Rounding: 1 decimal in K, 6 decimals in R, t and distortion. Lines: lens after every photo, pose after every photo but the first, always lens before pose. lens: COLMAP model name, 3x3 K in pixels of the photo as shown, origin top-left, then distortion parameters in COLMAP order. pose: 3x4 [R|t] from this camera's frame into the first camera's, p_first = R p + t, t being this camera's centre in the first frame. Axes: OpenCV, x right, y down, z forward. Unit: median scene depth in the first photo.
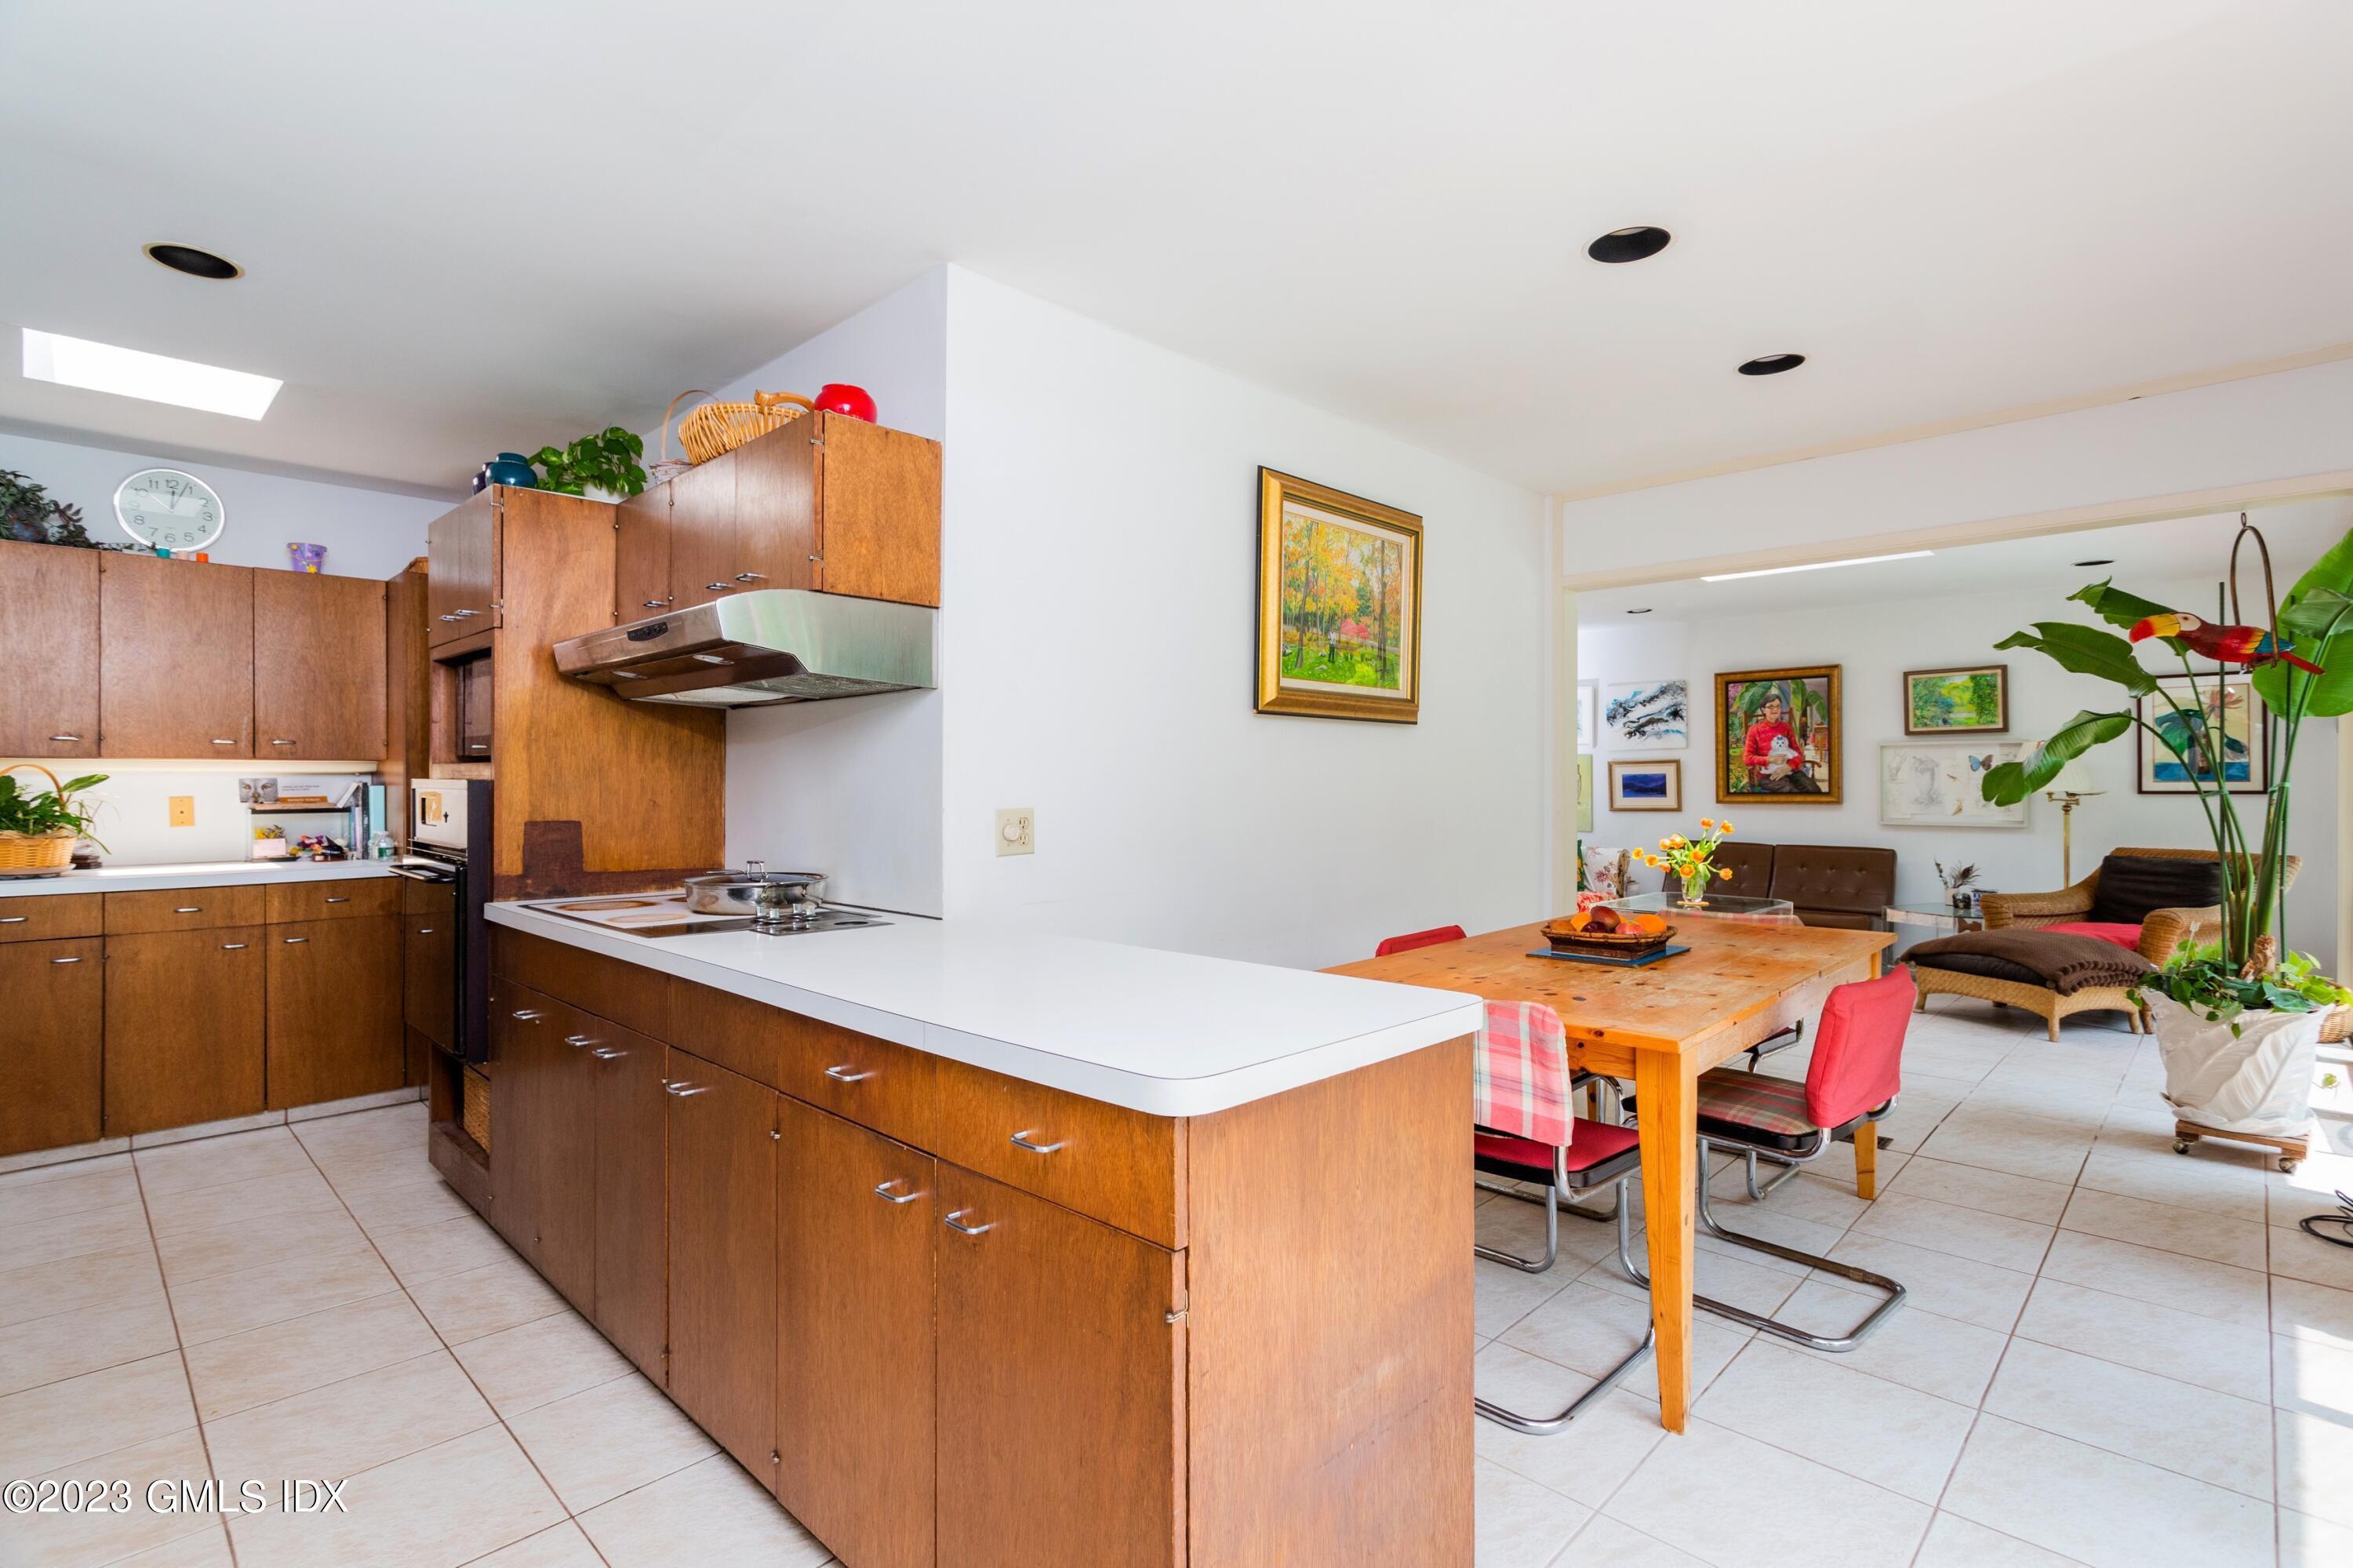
lens RADIAL K [[1103.8, 0, 1176.5], [0, 1103.8, 784.0], [0, 0, 1]] dist [0.003325, -0.000260]
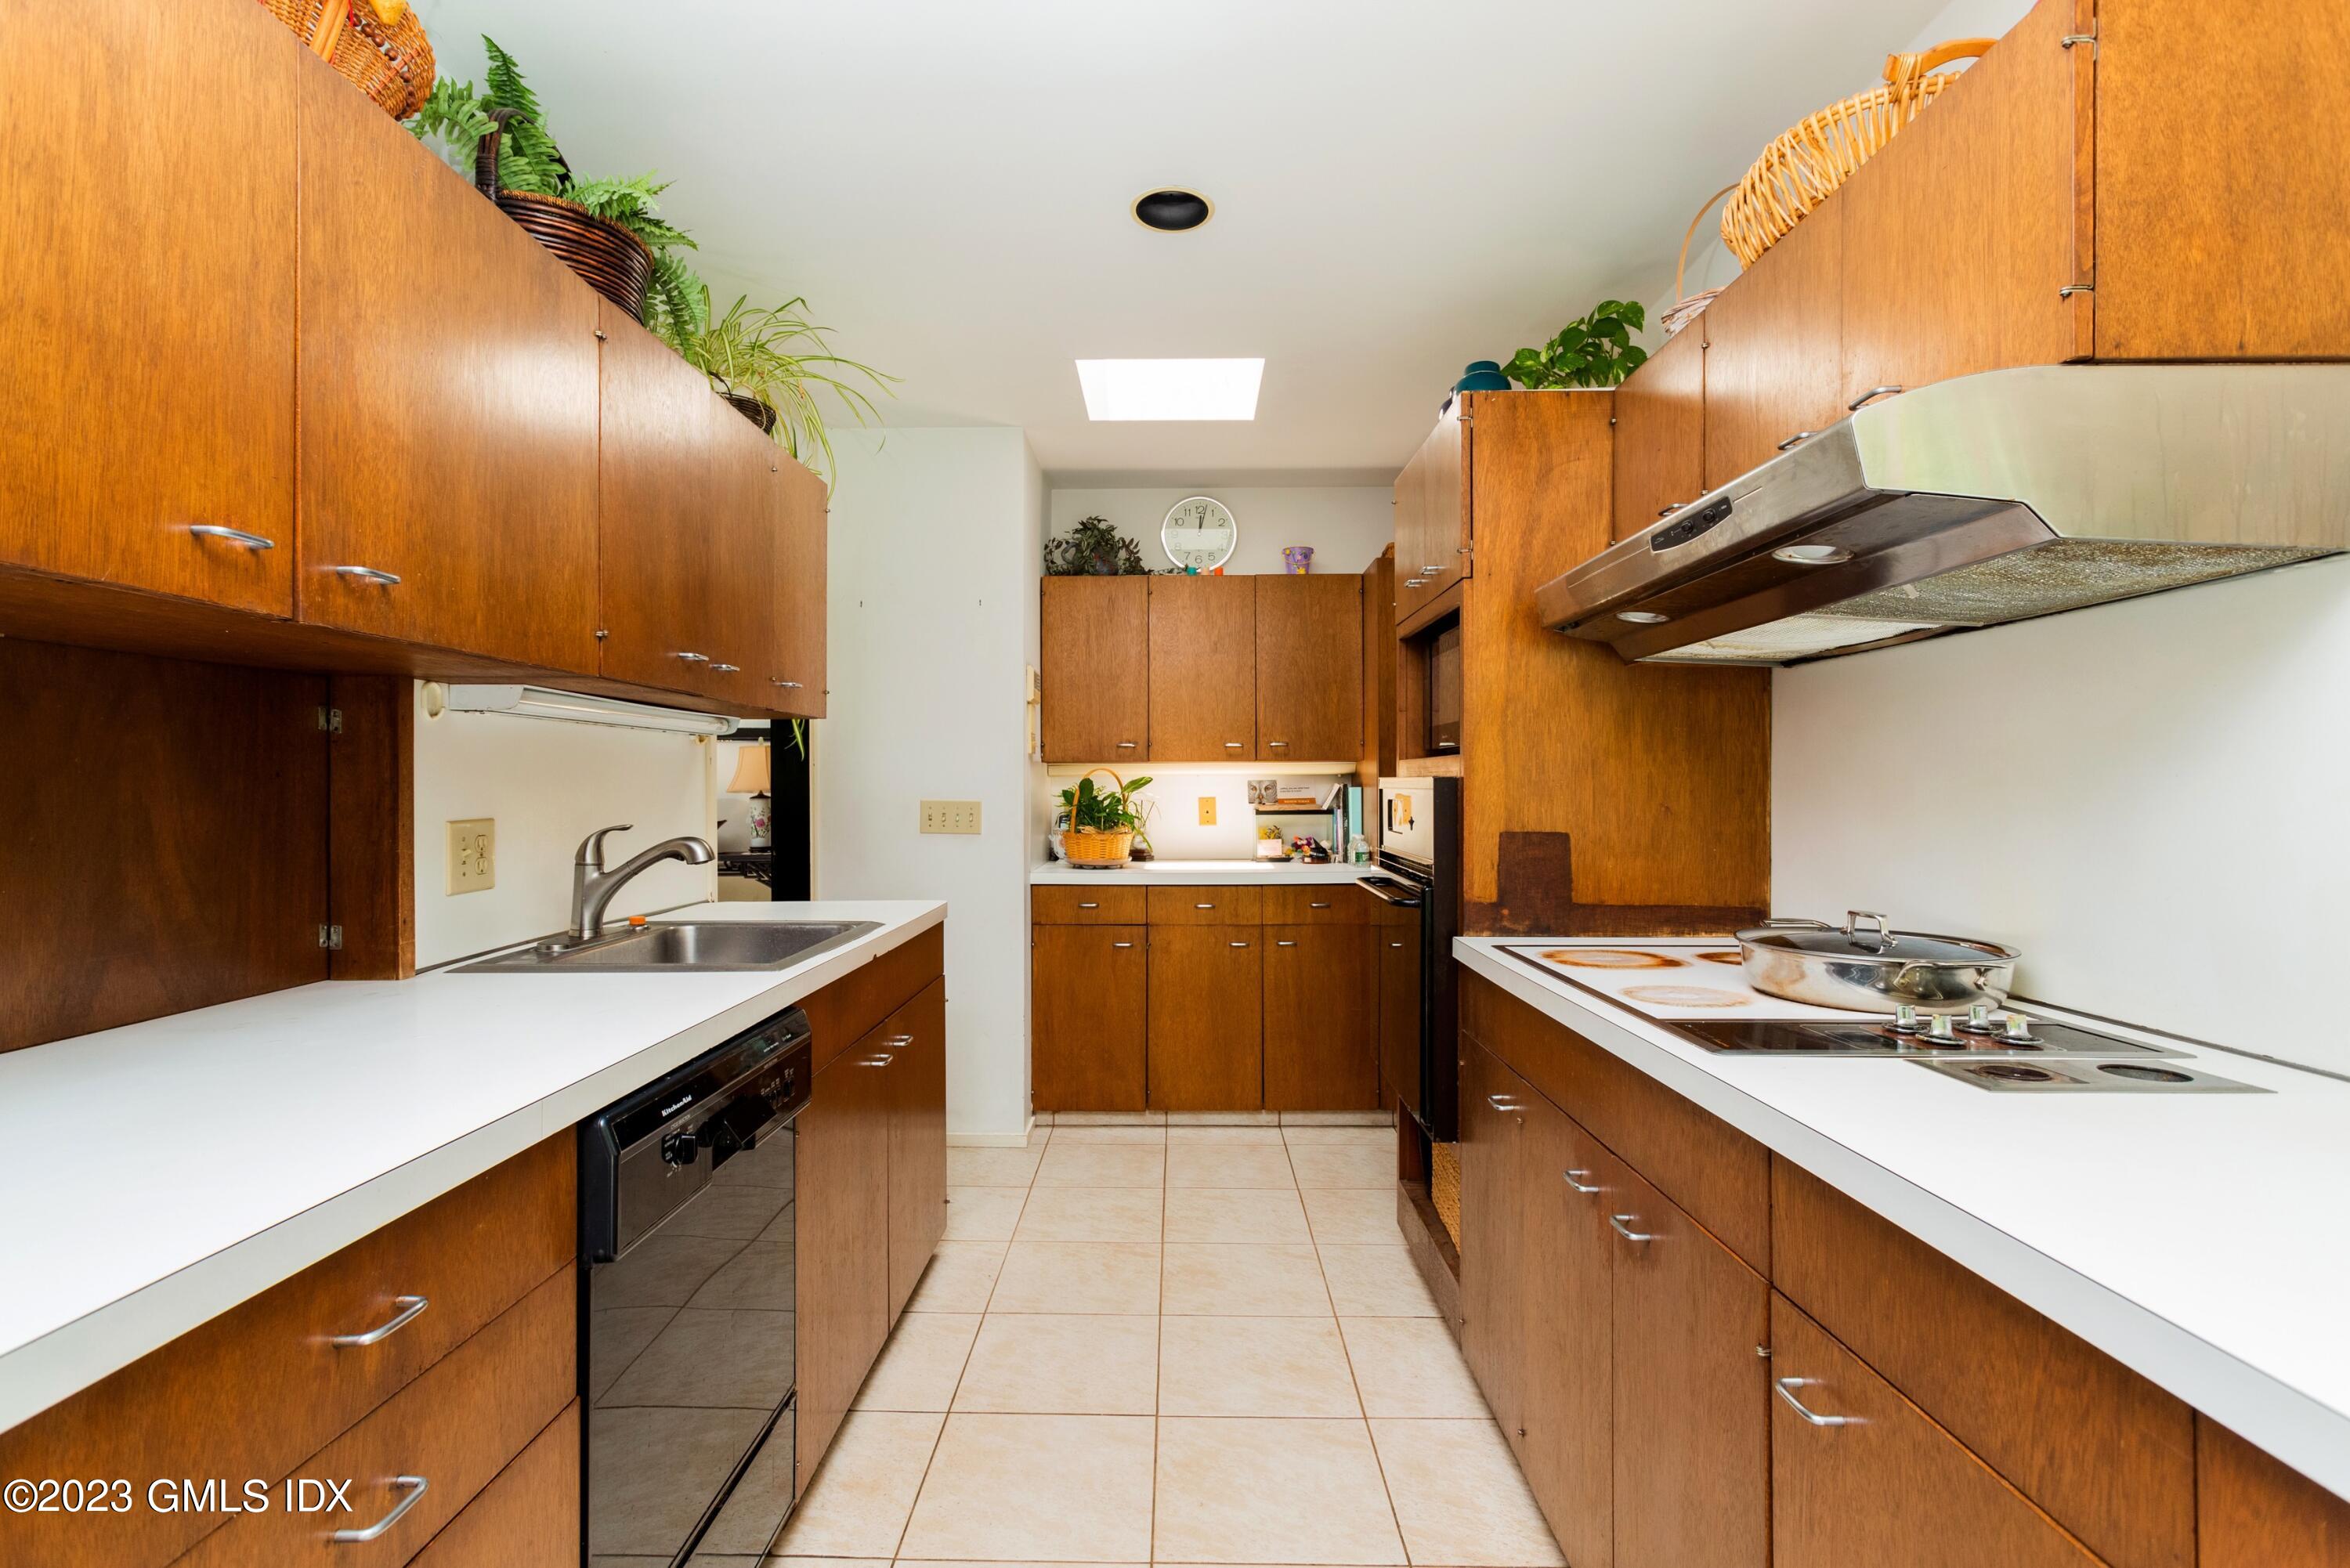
lens RADIAL K [[1085.8, 0, 1162.3], [0, 1085.8, 785.2], [0, 0, 1]] dist [0.000844, 0.012648]
pose [[0.681530, -0.004096, -0.731778, -0.178592], [0.001876, 0.999991, -0.003850, 0.003958], [0.731788, 0.001251, 0.681532, 0.285778]]
